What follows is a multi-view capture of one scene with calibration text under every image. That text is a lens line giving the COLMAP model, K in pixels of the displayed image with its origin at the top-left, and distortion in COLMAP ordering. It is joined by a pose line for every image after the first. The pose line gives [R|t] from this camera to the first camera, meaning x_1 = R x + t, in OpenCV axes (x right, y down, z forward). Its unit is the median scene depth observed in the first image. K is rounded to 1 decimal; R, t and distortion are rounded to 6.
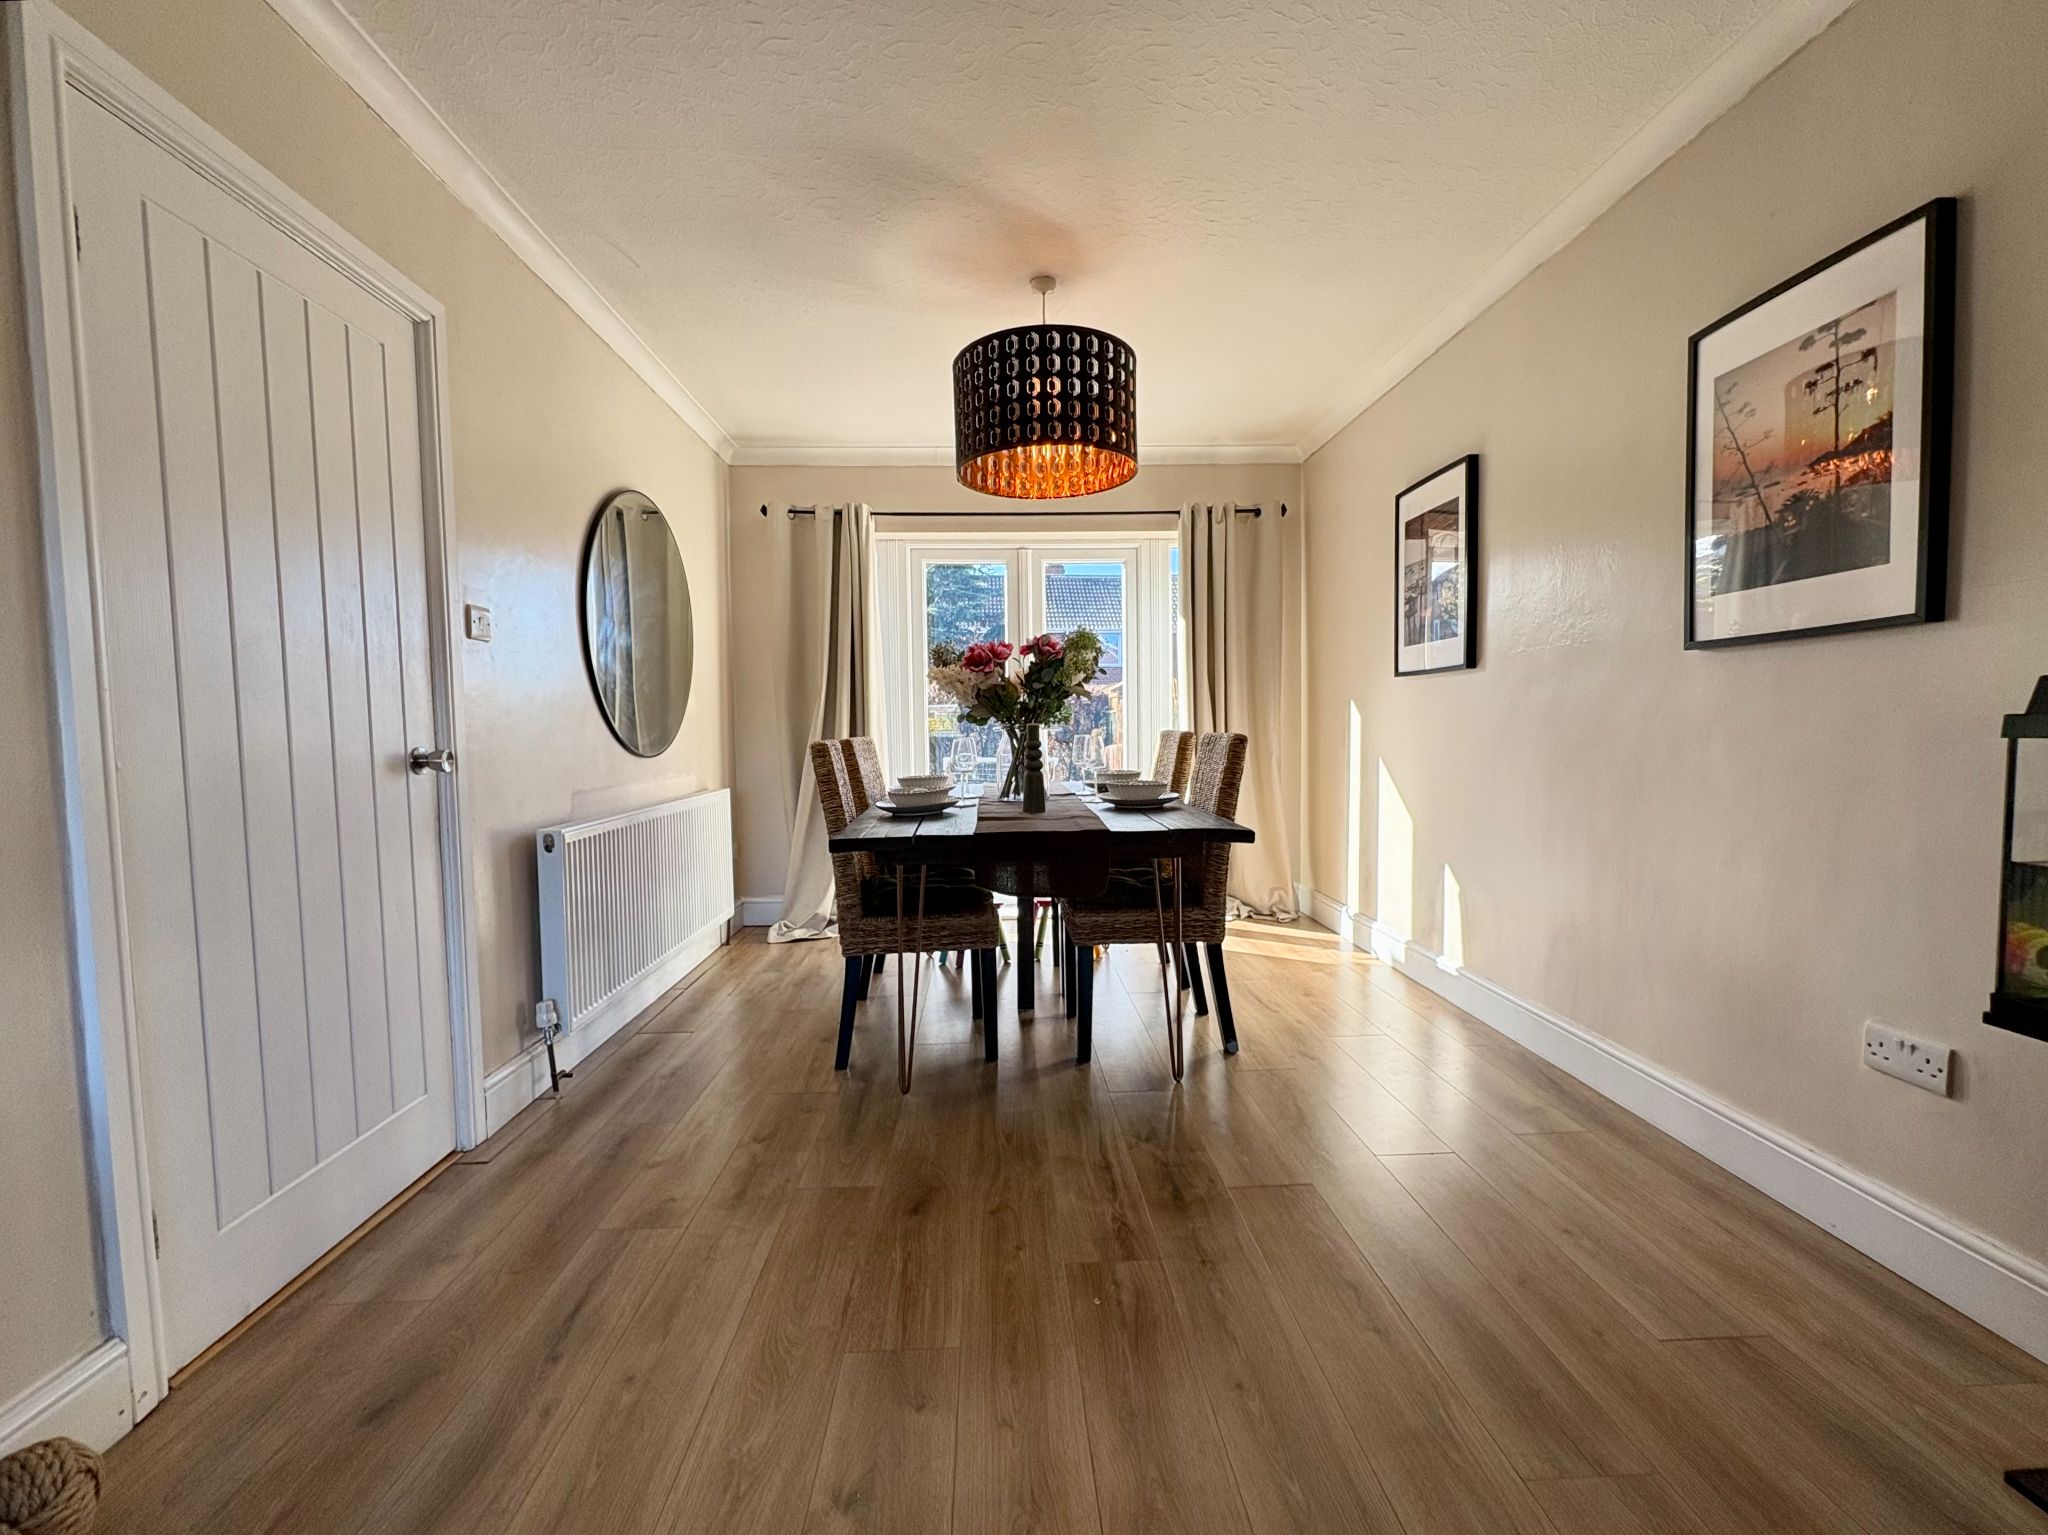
lens RADIAL K [[815.7, 0, 1024.0], [0, 815.7, 767.5], [0, 0, 1]] dist [0.000978, 0.000419]
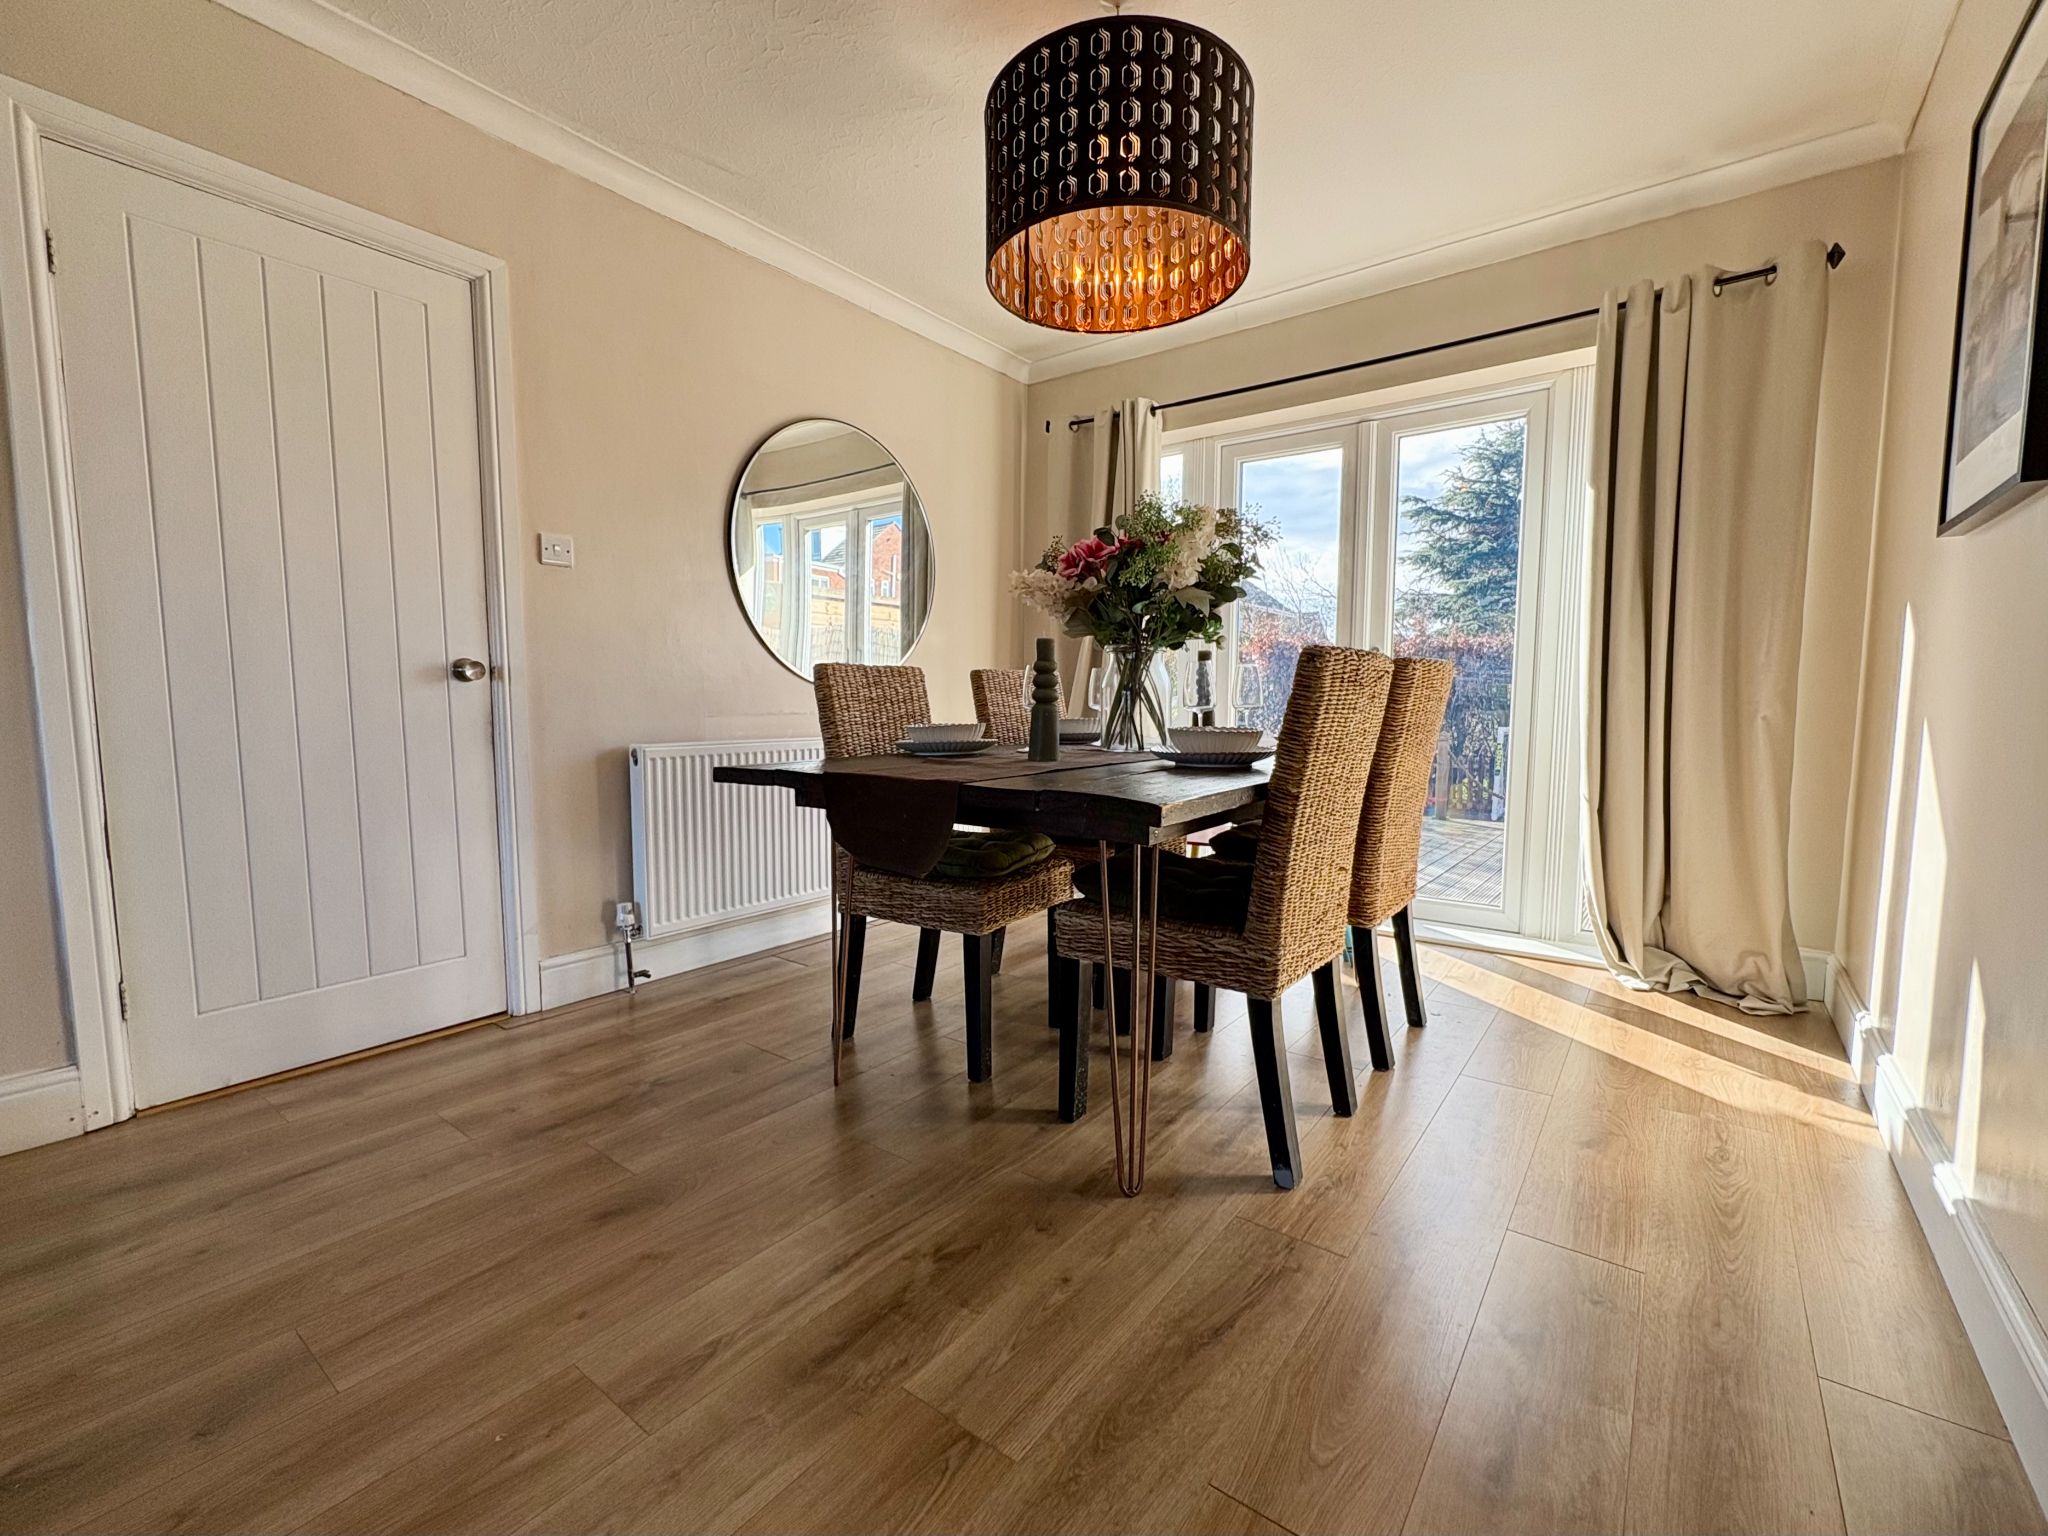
lens RADIAL K [[849.0, 0, 1036.5], [0, 849.0, 767.6], [0, 0, 1]] dist [0.001952, -0.000240]
pose [[0.785102, 0.065768, -0.615865, 0.523726], [-0.043962, 0.997756, 0.050507, 0.026310], [0.617805, -0.012579, 0.786231, 0.453713]]
